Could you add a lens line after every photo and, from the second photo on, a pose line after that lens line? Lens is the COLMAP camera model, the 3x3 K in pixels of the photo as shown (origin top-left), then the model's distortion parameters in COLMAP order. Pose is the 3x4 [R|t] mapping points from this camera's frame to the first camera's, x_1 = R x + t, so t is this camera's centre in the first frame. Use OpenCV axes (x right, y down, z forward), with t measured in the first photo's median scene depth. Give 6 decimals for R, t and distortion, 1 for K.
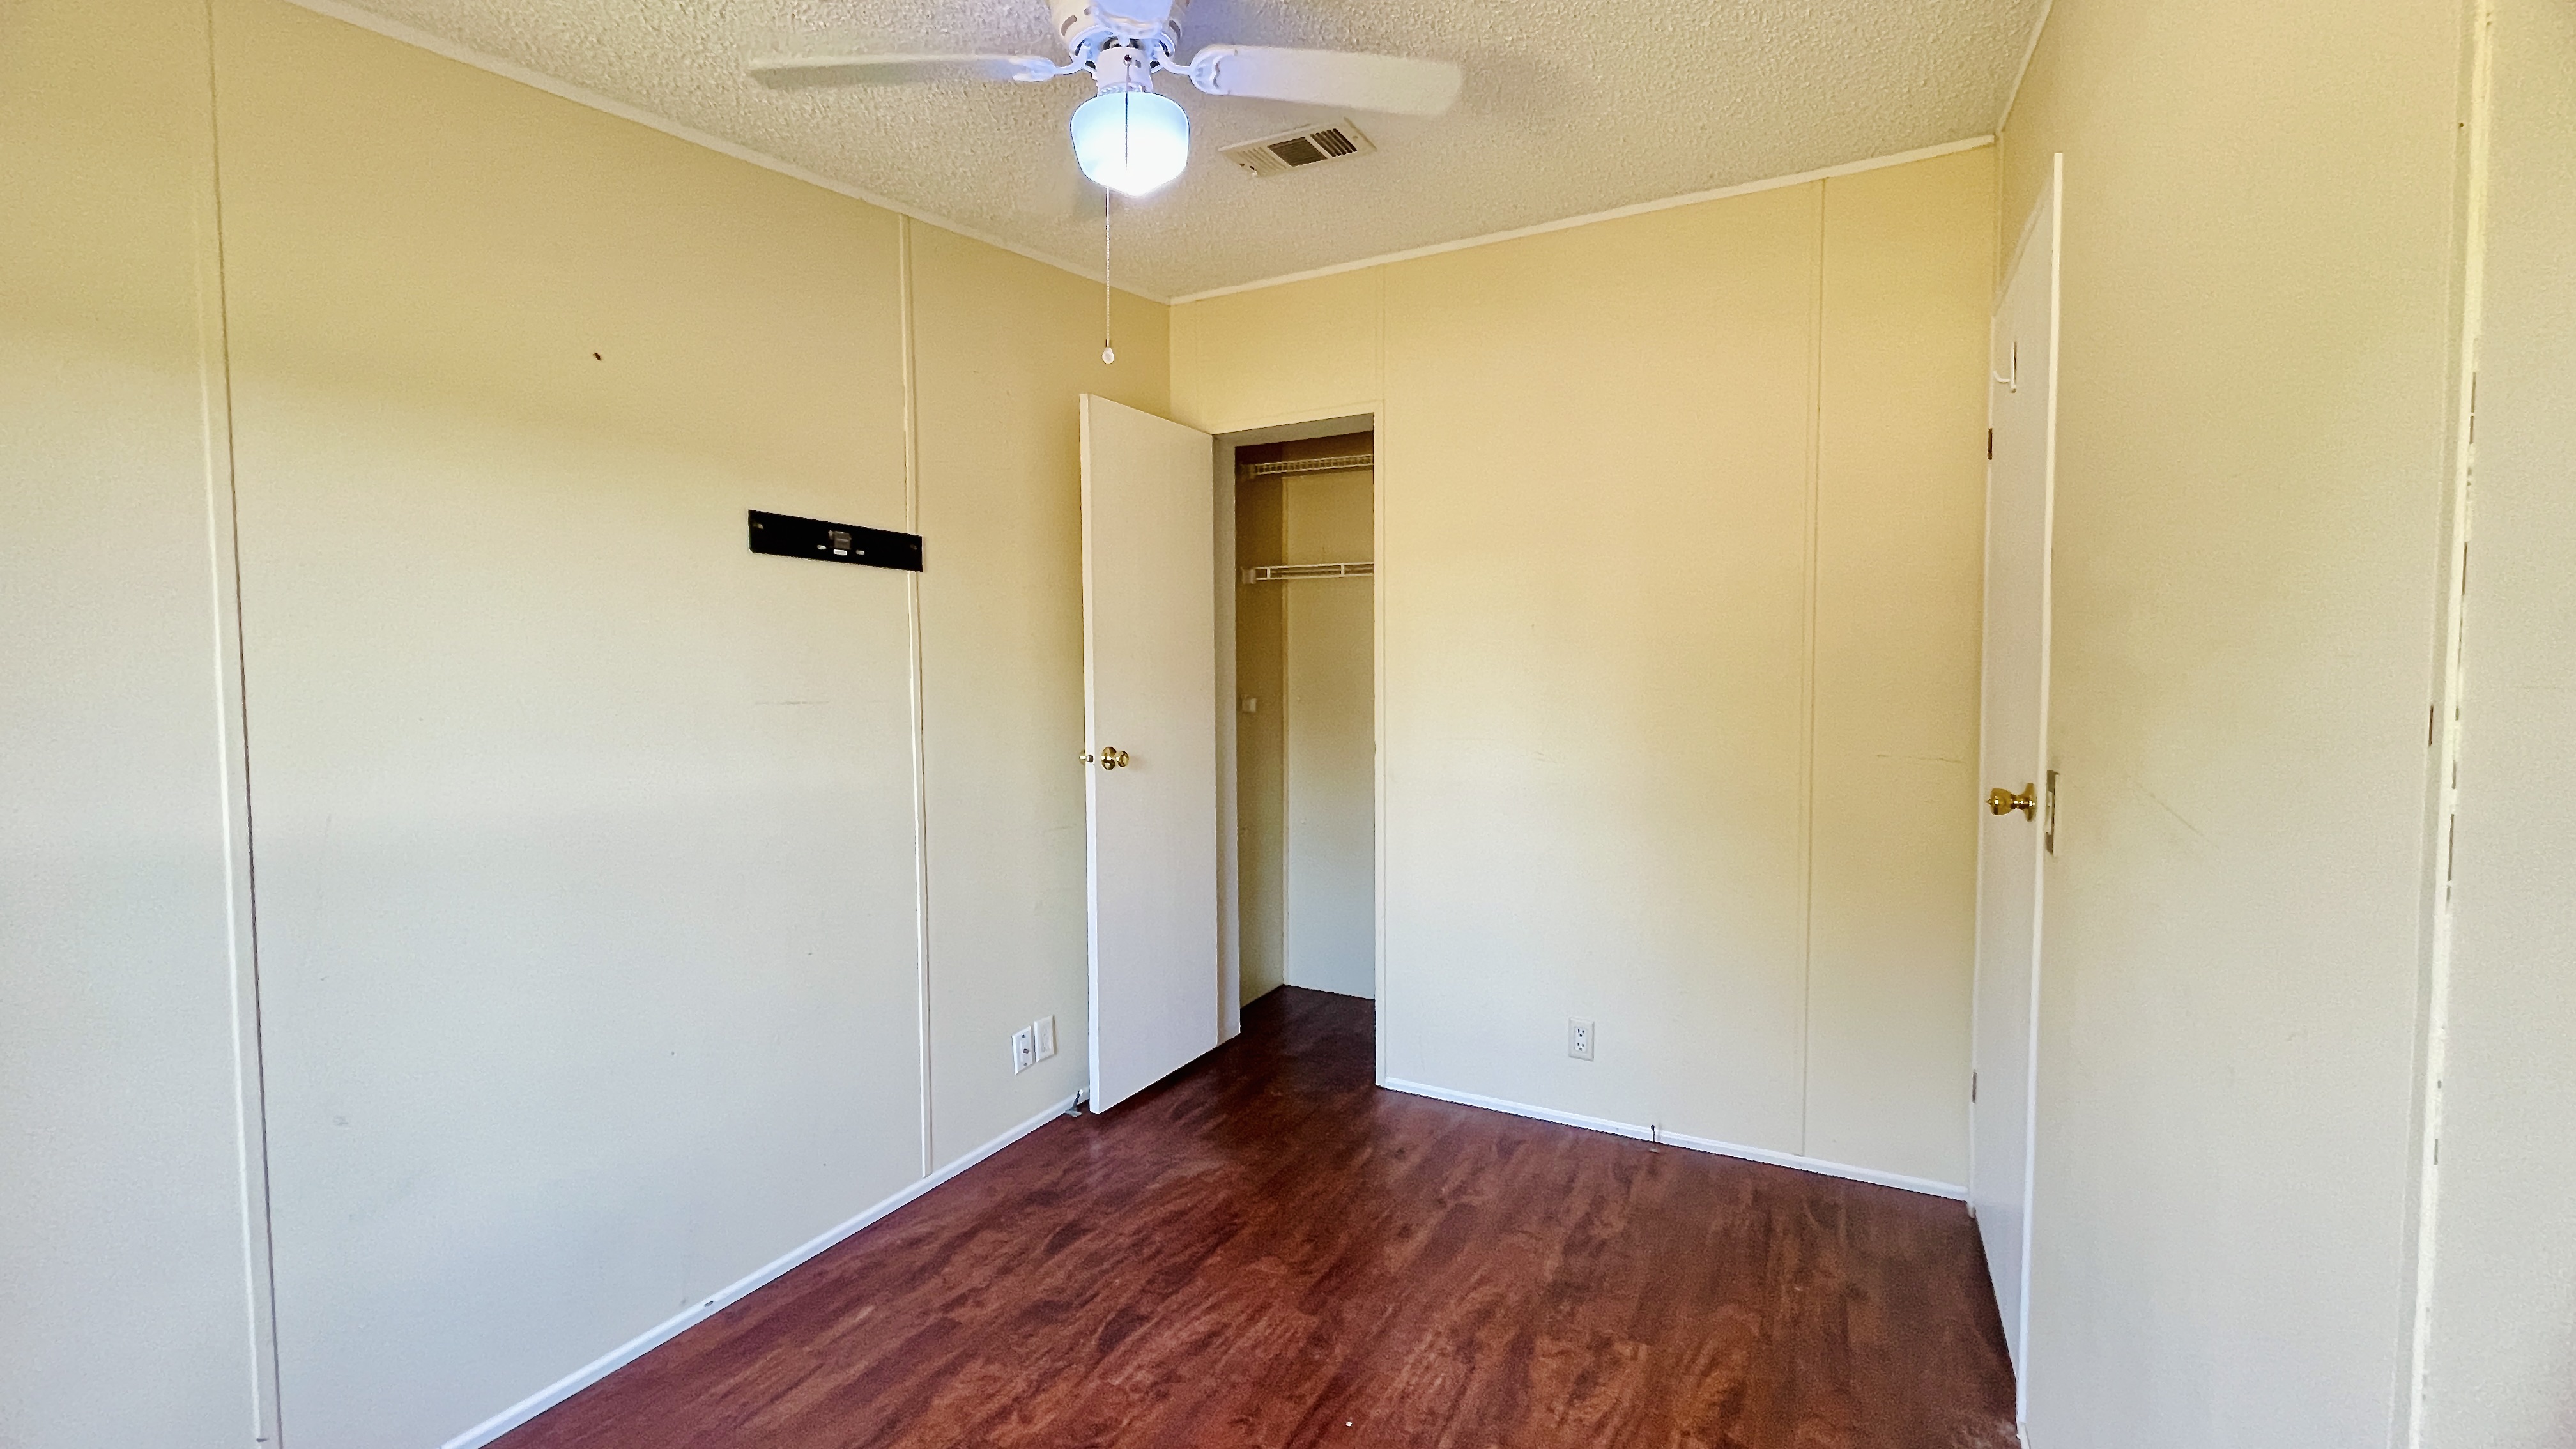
lens RADIAL K [[1041.5, 0, 1291.8], [0, 1041.5, 717.0], [0, 0, 1]] dist [0.000109, -0.000115]
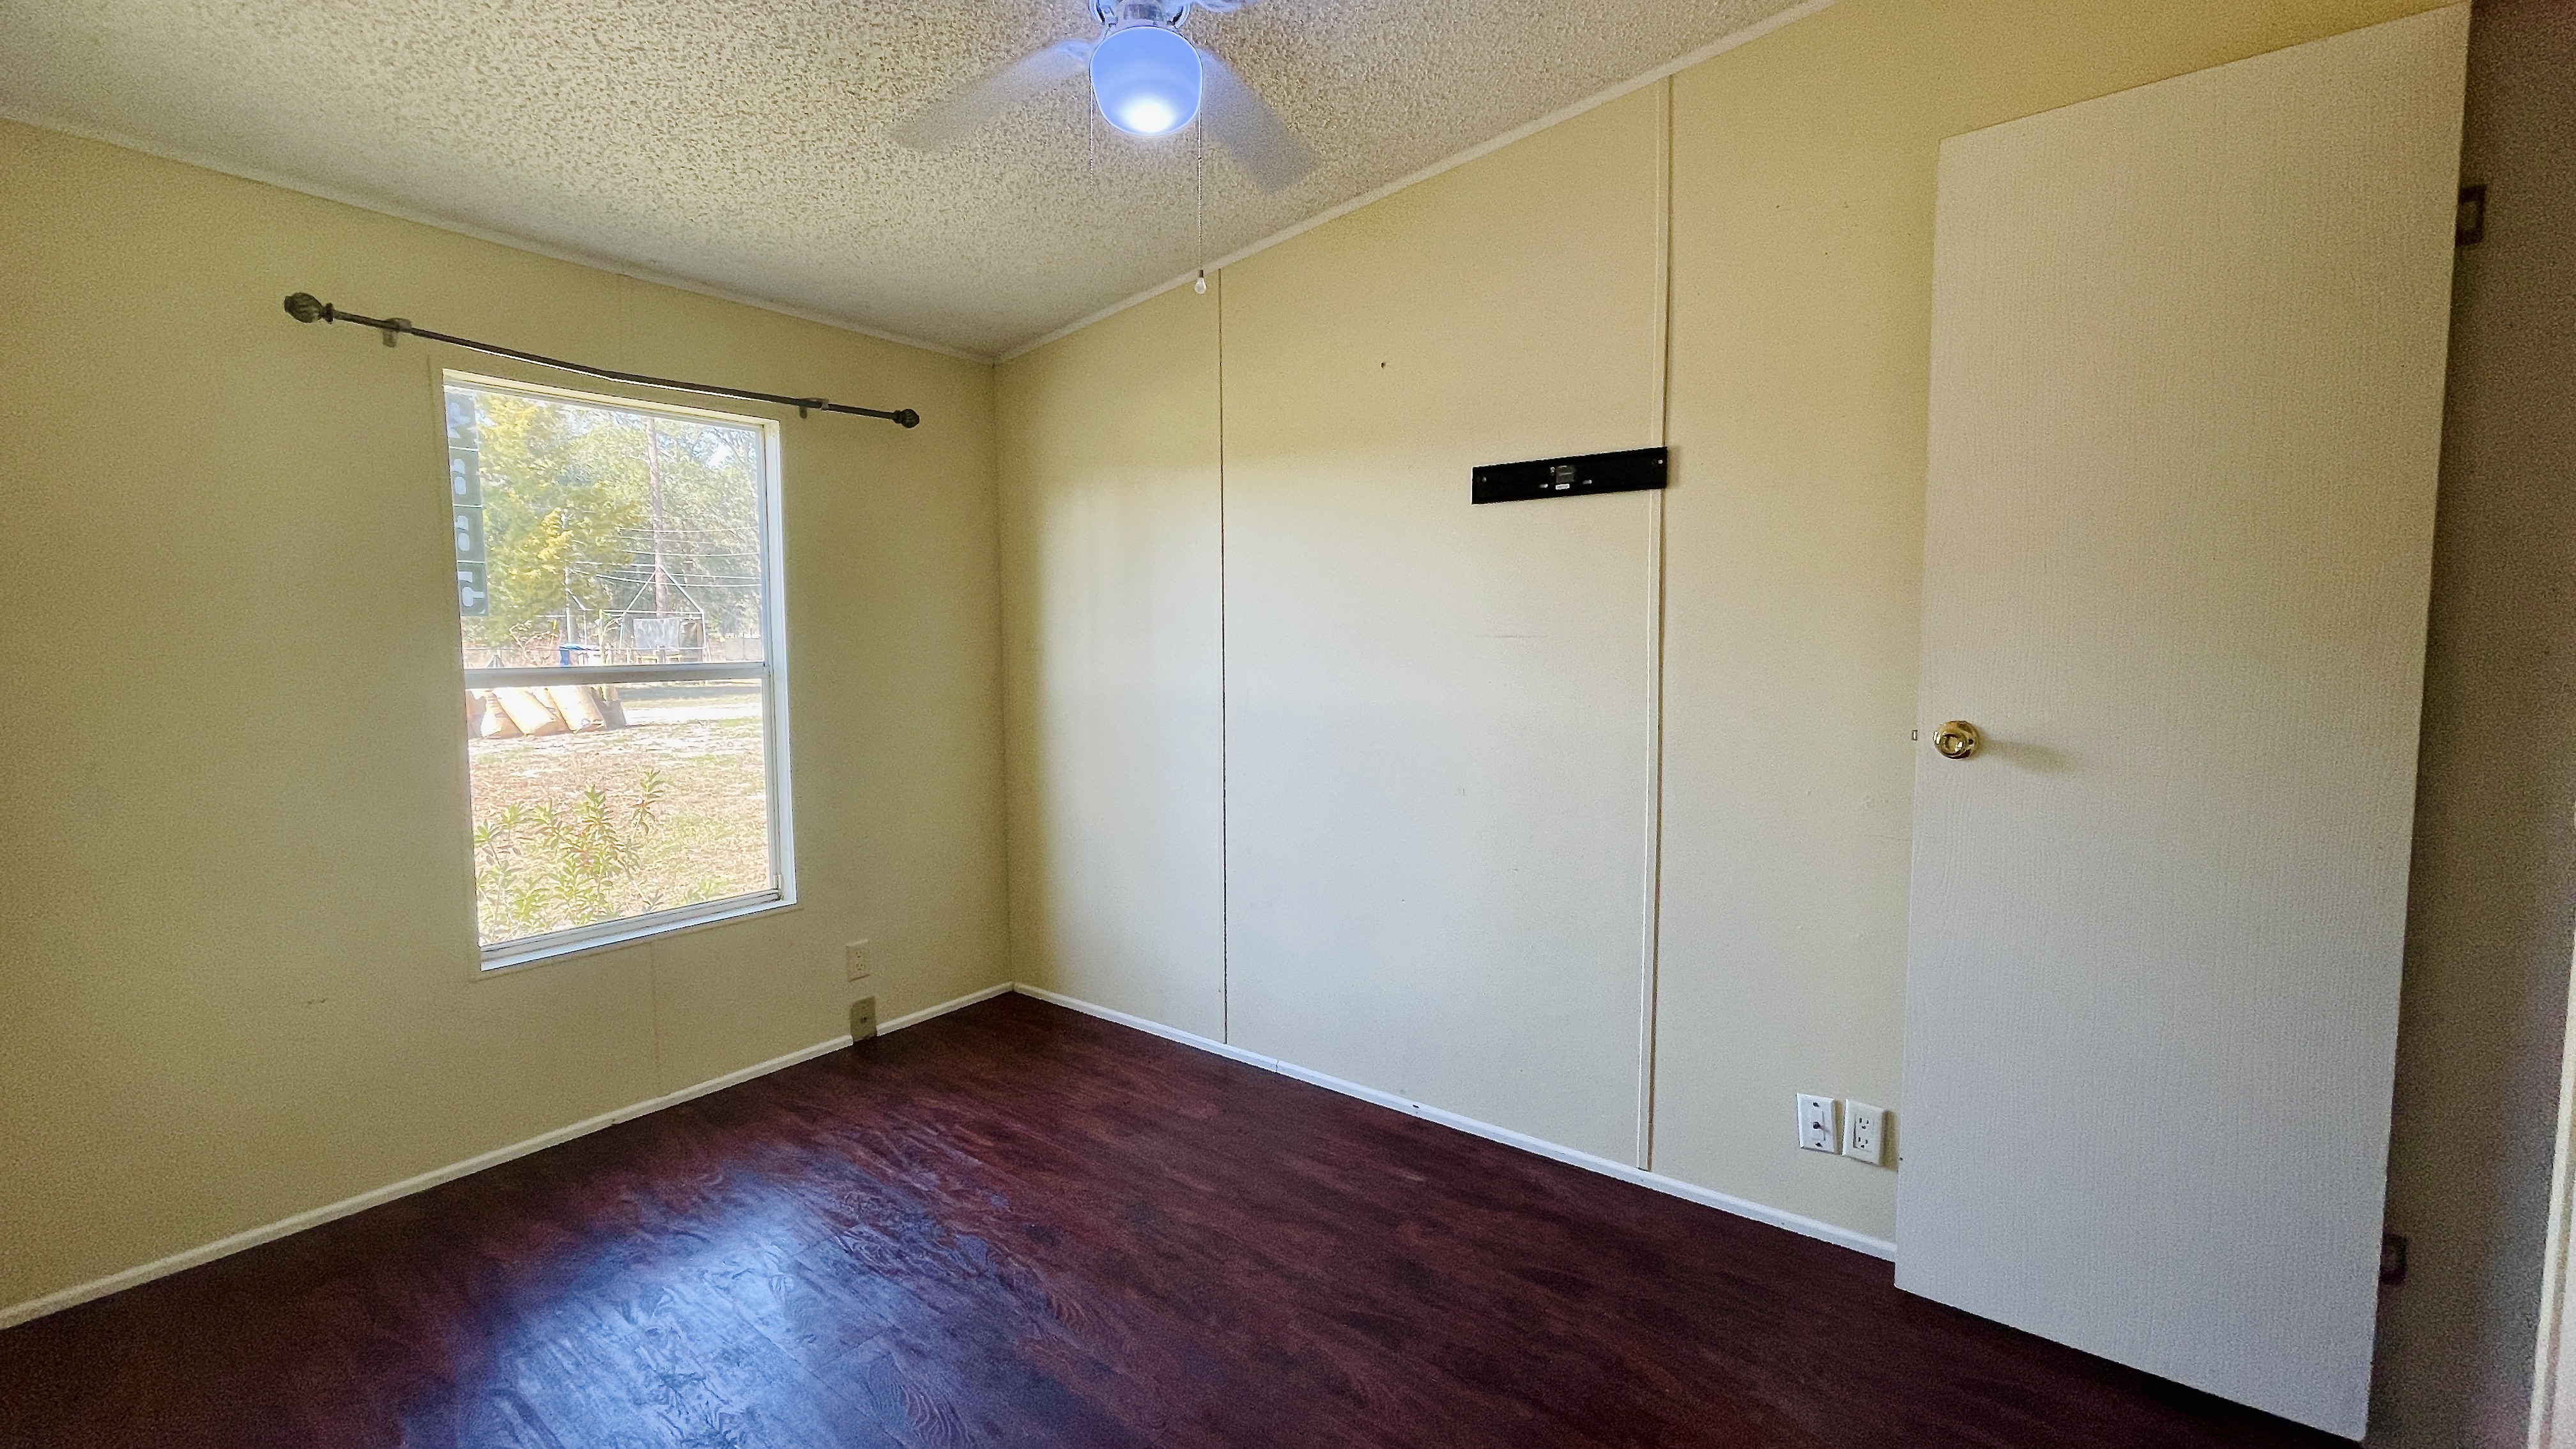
lens RADIAL K [[1041.5, 0, 1291.8], [0, 1041.5, 717.0], [0, 0, 1]] dist [0.000109, -0.000115]
pose [[-0.152393, 0.074384, -0.985517, 0.623084], [-0.038904, 0.995939, 0.081187, -0.009081], [0.987554, 0.050713, -0.148880, 0.924215]]
